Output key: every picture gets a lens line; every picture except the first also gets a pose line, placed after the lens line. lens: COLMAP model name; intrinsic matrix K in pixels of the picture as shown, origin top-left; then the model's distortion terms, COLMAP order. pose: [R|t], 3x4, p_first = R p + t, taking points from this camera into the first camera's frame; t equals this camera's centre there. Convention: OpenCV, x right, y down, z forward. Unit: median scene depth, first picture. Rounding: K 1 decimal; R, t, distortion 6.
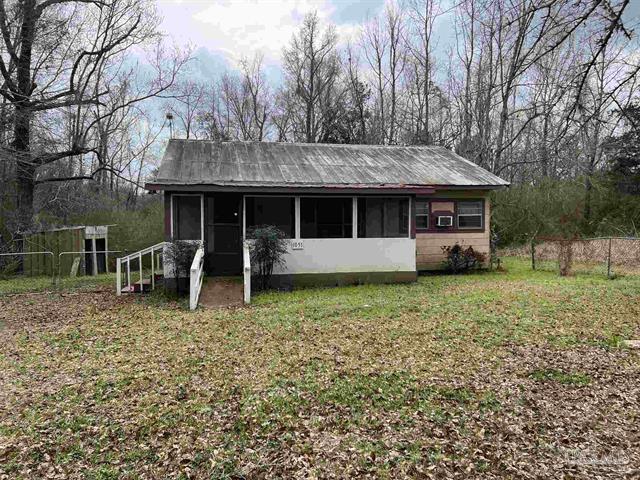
lens RADIAL K [[482.5, 0, 324.0], [0, 482.5, 242.4], [0, 0, 1]] dist [0.037141, -0.015038]
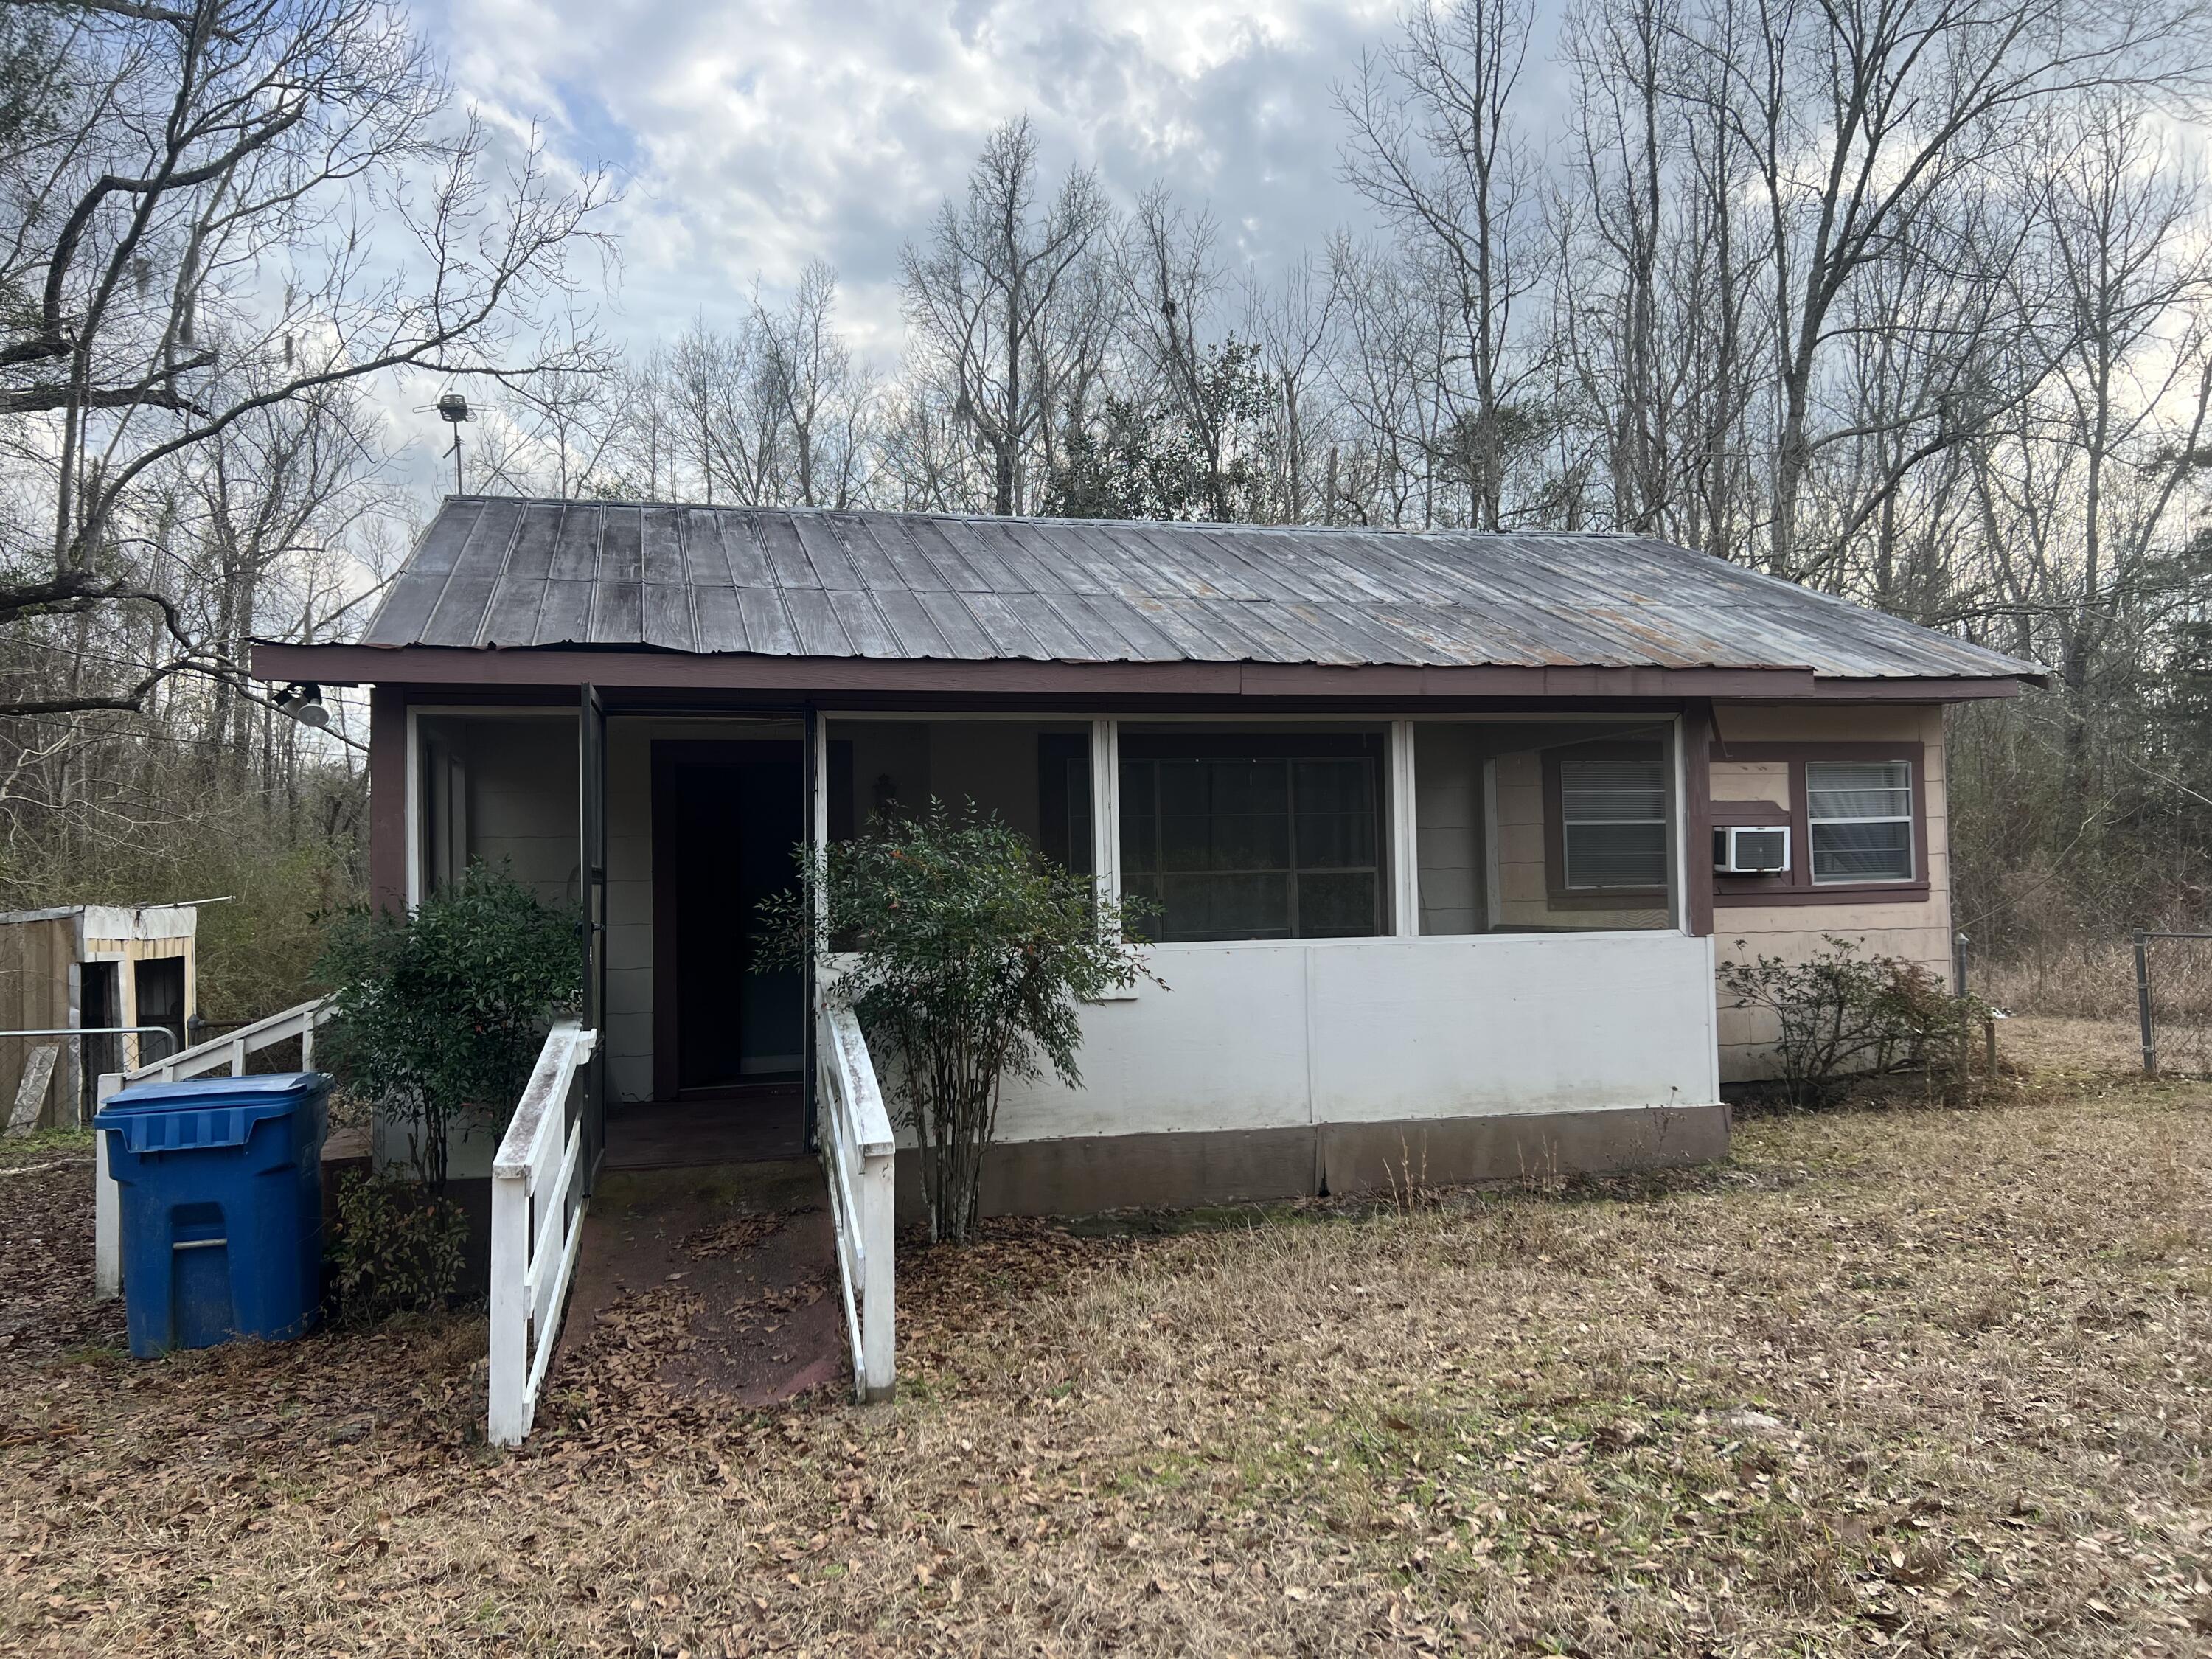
lens RADIAL K [[1667.6, 0, 1090.0], [0, 1667.6, 842.3], [0, 0, 1]] dist [0.037141, -0.015038]
pose [[0.999363, -0.015575, 0.032119, -0.062934], [0.017695, 0.997608, -0.066818, -0.003188], [-0.031002, 0.067344, 0.997248, 0.275827]]
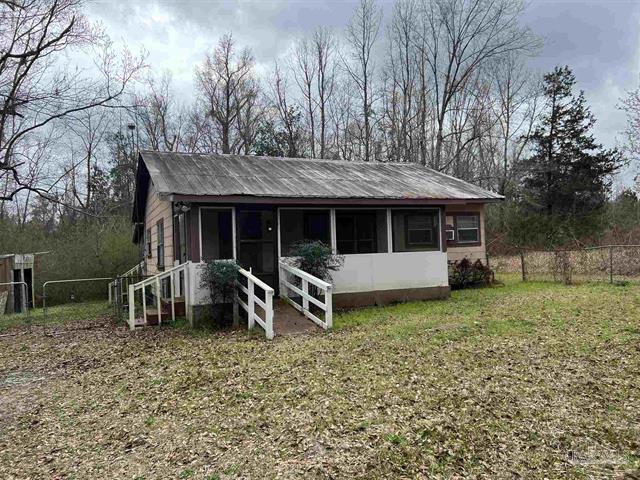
lens RADIAL K [[482.5, 0, 318.1], [0, 482.5, 238.5], [0, 0, 1]] dist [0.037141, -0.015038]
pose [[0.978474, -0.023105, 0.205072, -0.207484], [0.035367, 0.997786, -0.056329, 0.008746], [-0.203317, 0.062370, 0.977125, 0.090954]]
